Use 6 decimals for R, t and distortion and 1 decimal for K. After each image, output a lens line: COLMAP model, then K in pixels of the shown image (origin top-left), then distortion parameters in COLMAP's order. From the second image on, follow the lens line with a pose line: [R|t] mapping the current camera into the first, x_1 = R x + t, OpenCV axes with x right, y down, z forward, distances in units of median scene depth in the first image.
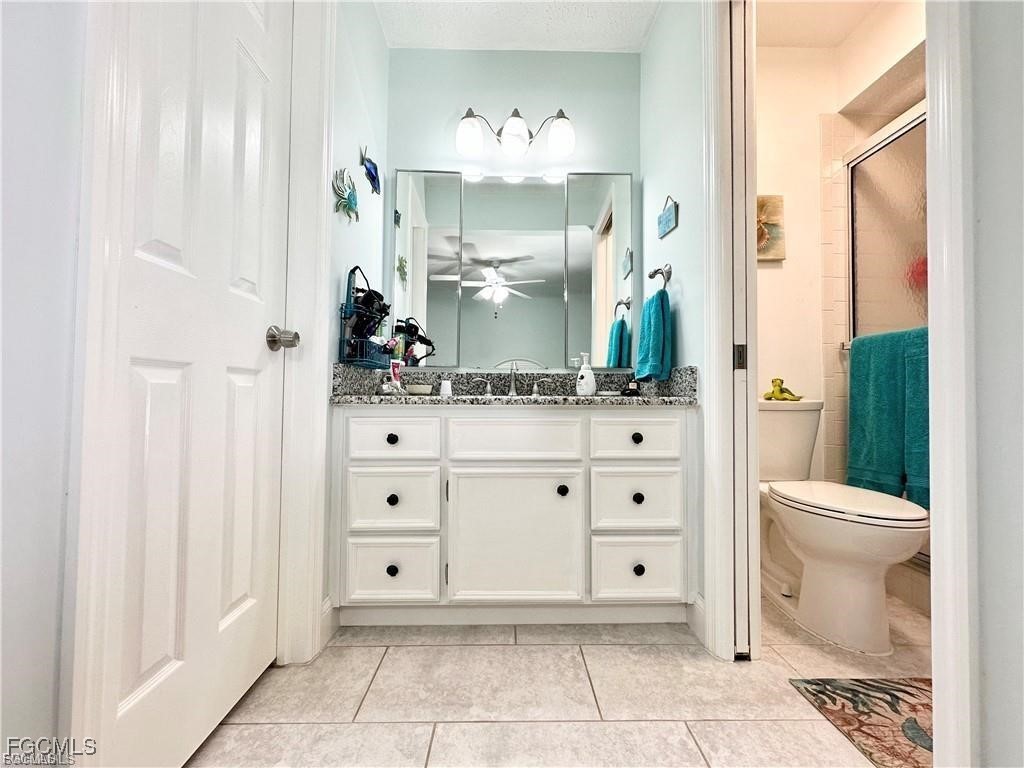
lens RADIAL K [[407.2, 0, 510.3], [0, 407.2, 384.2], [0, 0, 1]] dist [-0.003484, -0.000026]
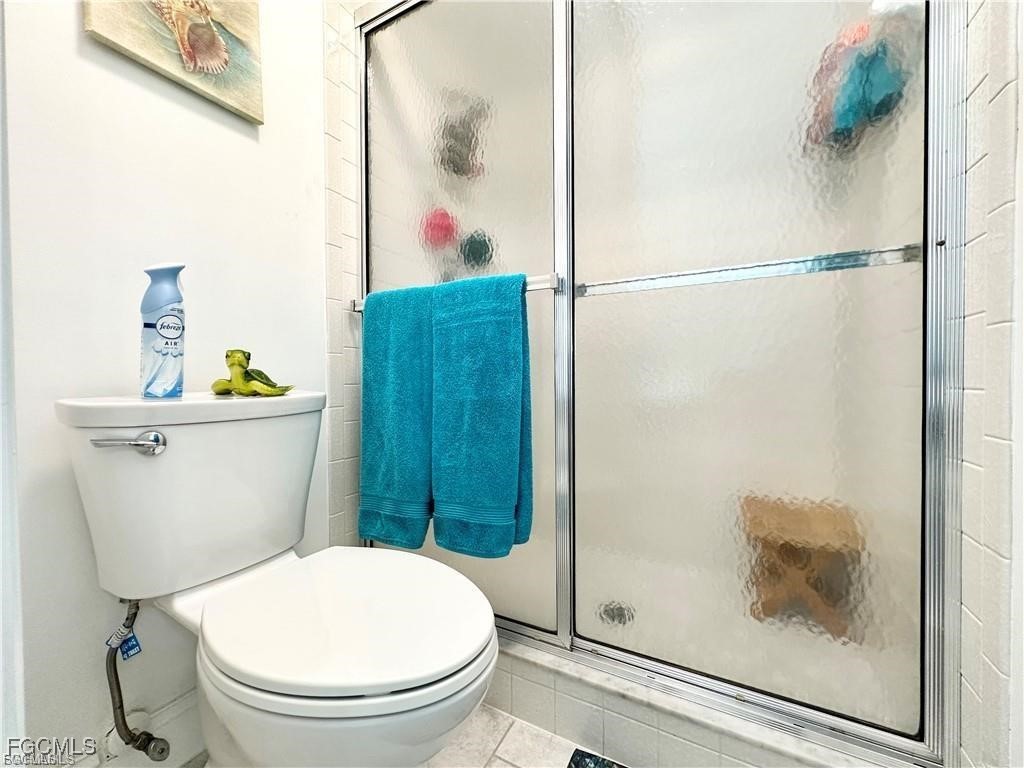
lens RADIAL K [[408.2, 0, 511.1], [0, 408.2, 383.3], [0, 0, 1]] dist [-0.002398, 0.000467]
pose [[0.485755, -0.024031, 0.873765, 0.390928], [-0.012248, 0.999337, 0.034294, 0.004541], [-0.874009, -0.027360, 0.485138, 0.489015]]
